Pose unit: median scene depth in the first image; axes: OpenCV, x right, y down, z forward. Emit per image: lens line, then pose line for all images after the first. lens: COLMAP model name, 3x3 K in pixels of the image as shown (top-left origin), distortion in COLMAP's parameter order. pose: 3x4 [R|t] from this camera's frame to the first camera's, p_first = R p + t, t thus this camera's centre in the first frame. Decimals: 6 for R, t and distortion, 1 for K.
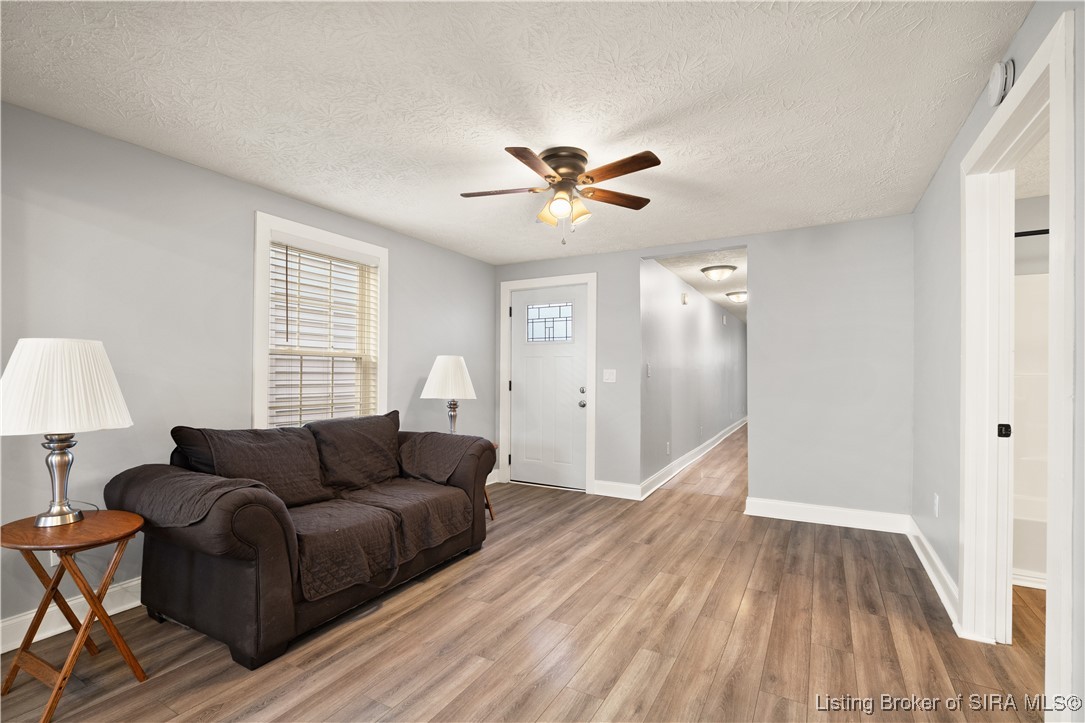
lens RADIAL K [[485.3, 0, 539.3], [0, 485.3, 367.6], [0, 0, 1]] dist [-0.001524, 0.000101]
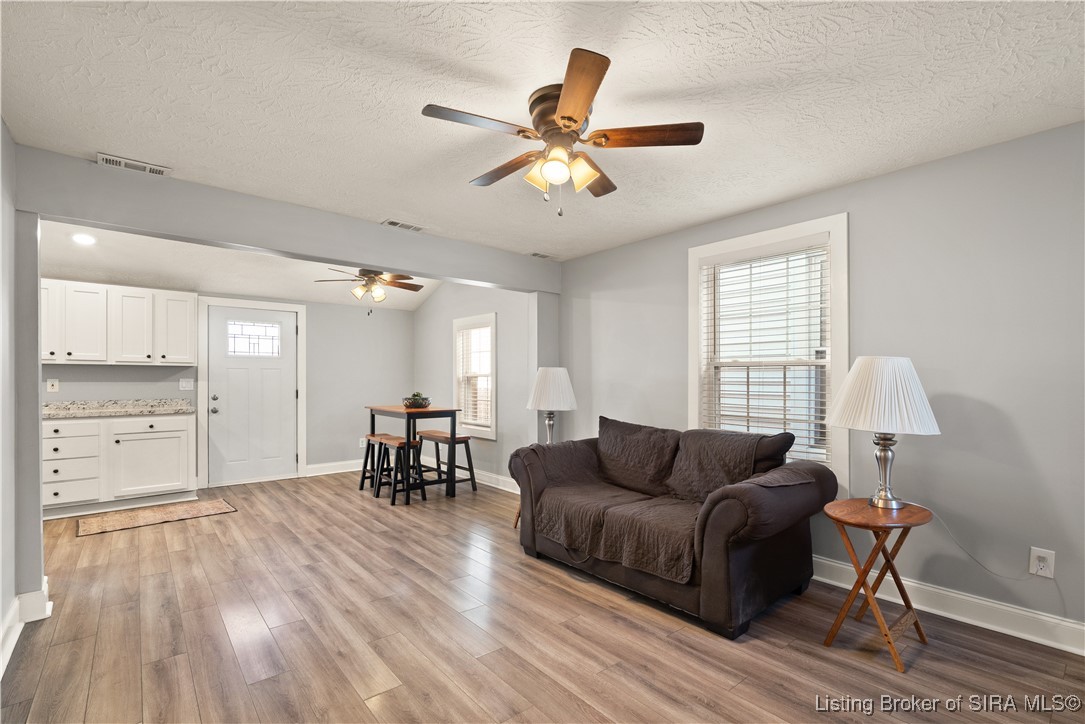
lens RADIAL K [[484.3, 0, 542.7], [0, 484.3, 376.1], [0, 0, 1]] dist [0.016288, 0.000174]
pose [[-0.331920, -0.005962, -0.943289, 0.740595], [0.016121, 0.999798, -0.011992, 0.000668], [0.943170, -0.019187, -0.331757, 1.158782]]
